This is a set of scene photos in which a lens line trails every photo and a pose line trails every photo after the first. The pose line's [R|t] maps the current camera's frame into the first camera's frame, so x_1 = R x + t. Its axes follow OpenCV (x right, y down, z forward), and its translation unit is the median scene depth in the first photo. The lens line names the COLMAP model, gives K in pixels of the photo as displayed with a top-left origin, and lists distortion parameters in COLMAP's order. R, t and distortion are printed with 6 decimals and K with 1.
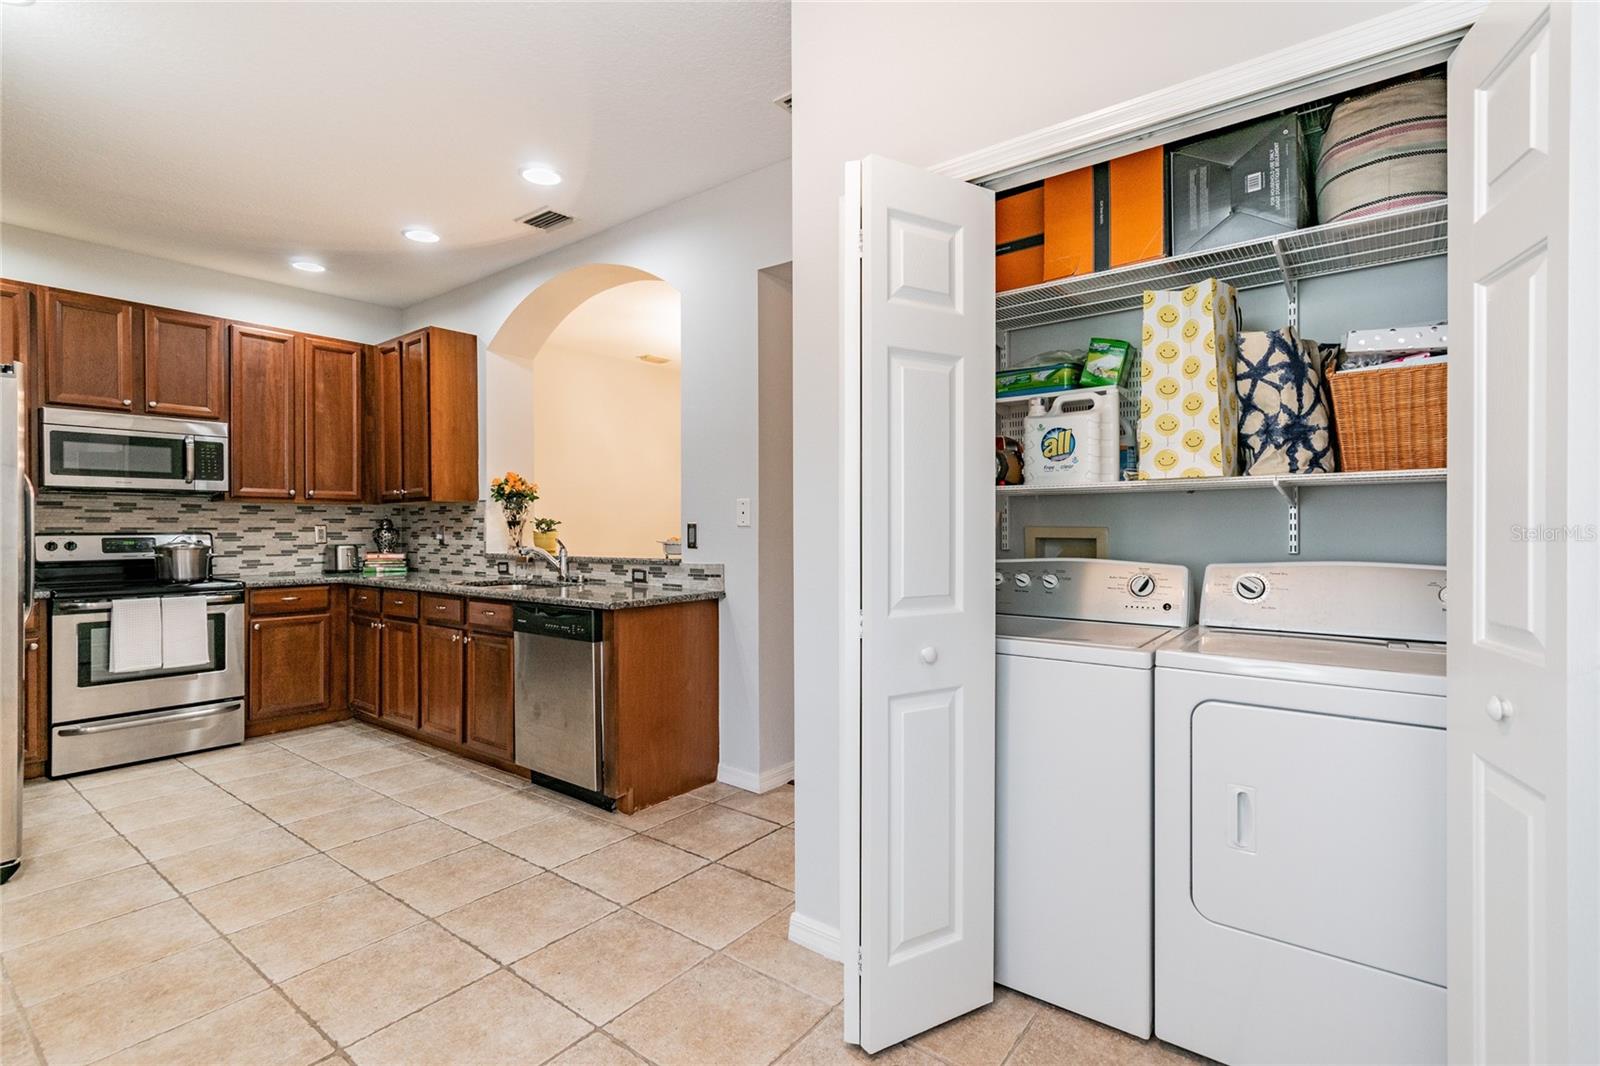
lens RADIAL K [[741.8, 0, 800.0], [0, 741.8, 533.0], [0, 0, 1]] dist [0.001336, 0.000242]
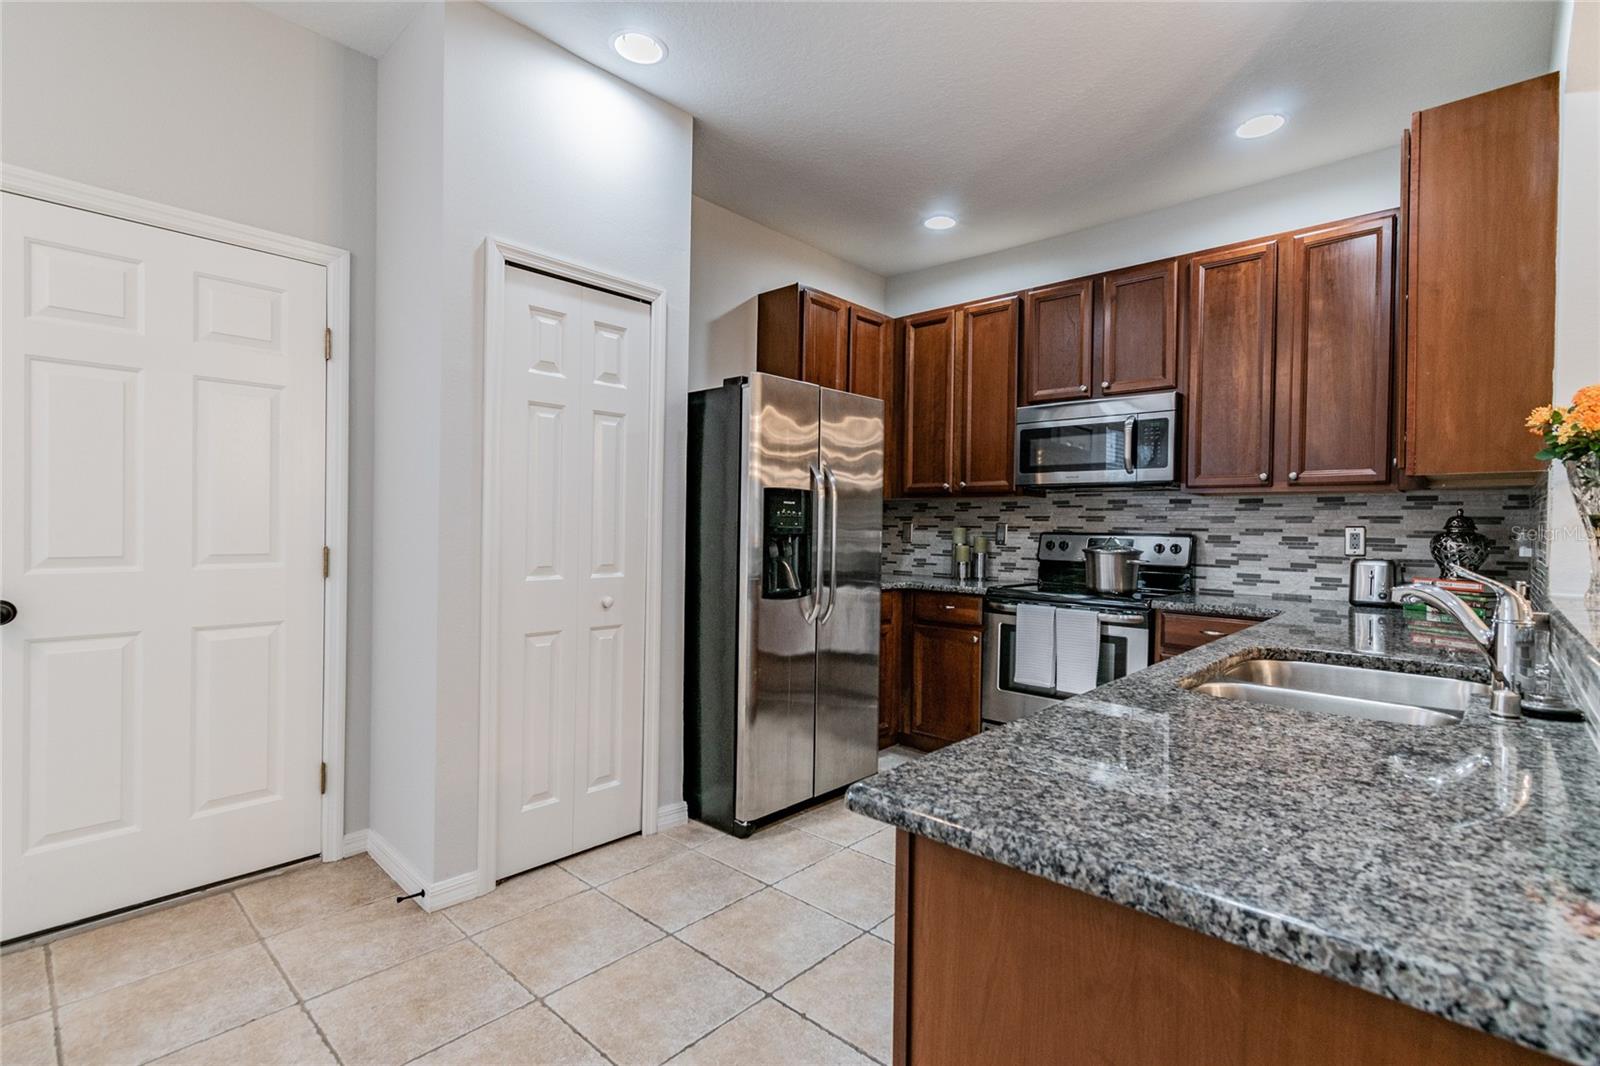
lens RADIAL K [[741.8, 0, 800.0], [0, 741.8, 533.0], [0, 0, 1]] dist [0.001336, 0.000242]
pose [[-0.076800, 0.007900, -0.997015, 0.017902], [-0.022459, 0.999701, 0.009652, -0.000613], [0.996794, 0.023133, -0.076600, 0.651690]]
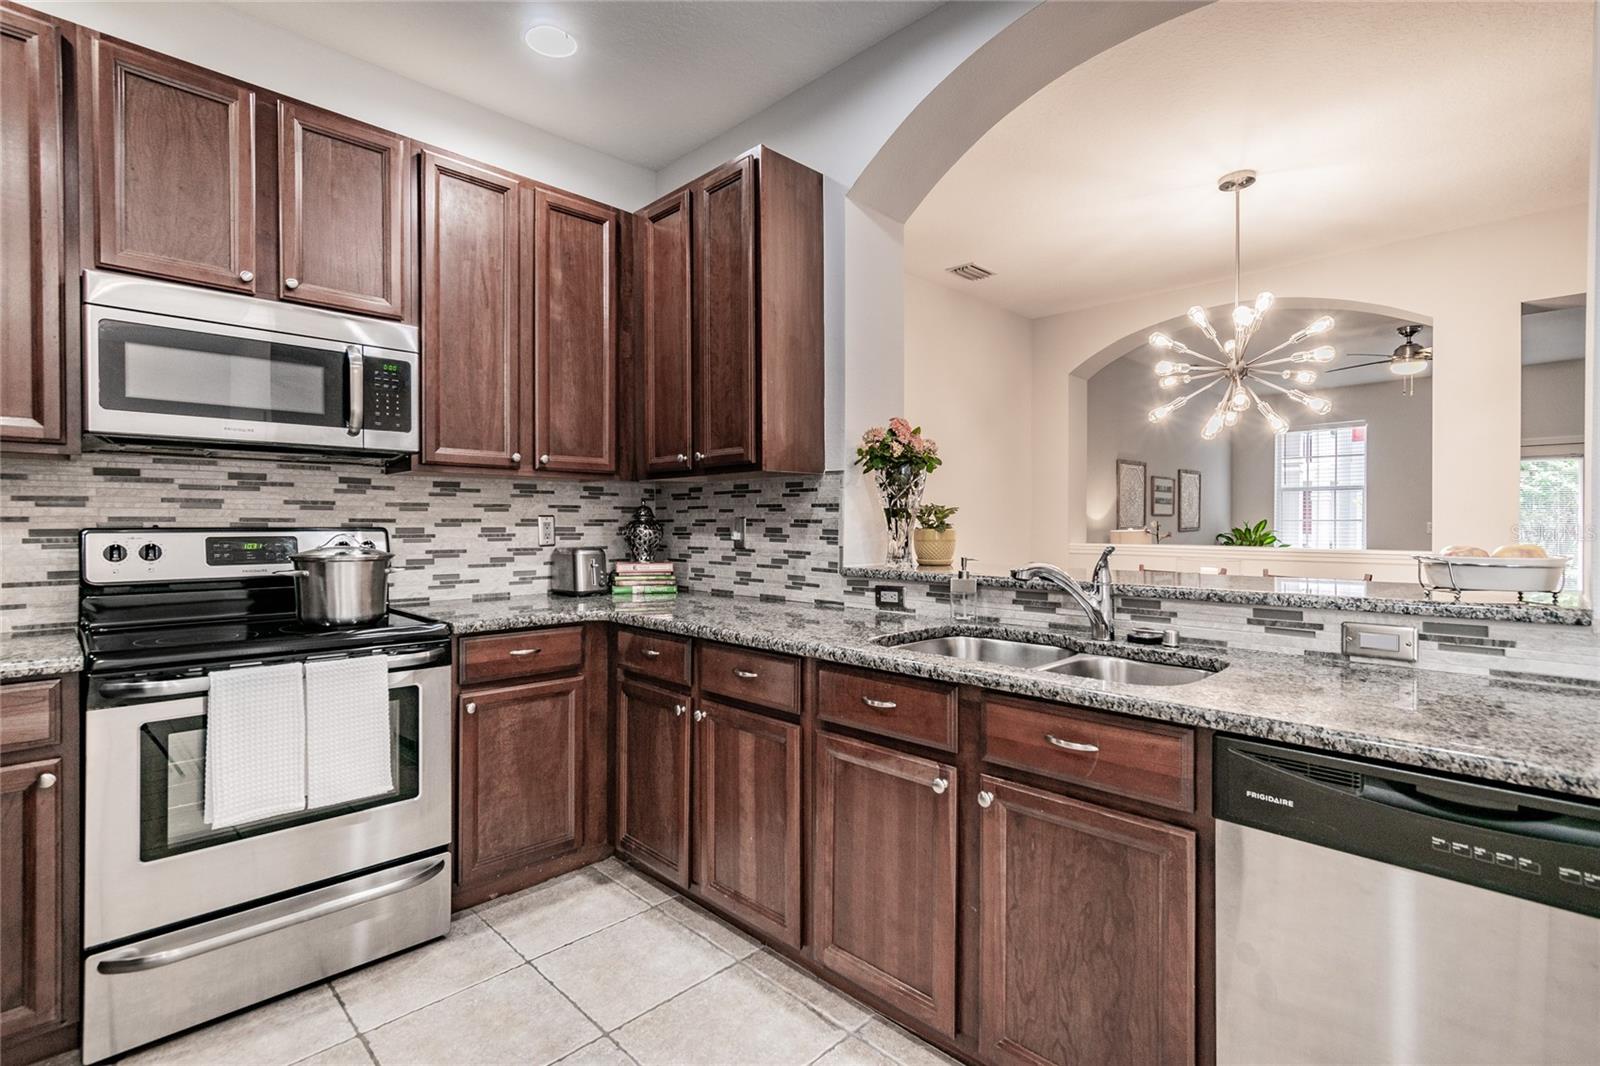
lens RADIAL K [[741.8, 0, 800.0], [0, 741.8, 533.0], [0, 0, 1]] dist [0.001336, 0.000242]
pose [[0.991437, 0.006366, -0.130427, -0.406027], [-0.005375, 0.999954, 0.007954, -0.002609], [0.130472, -0.007185, 0.991426, 0.478804]]
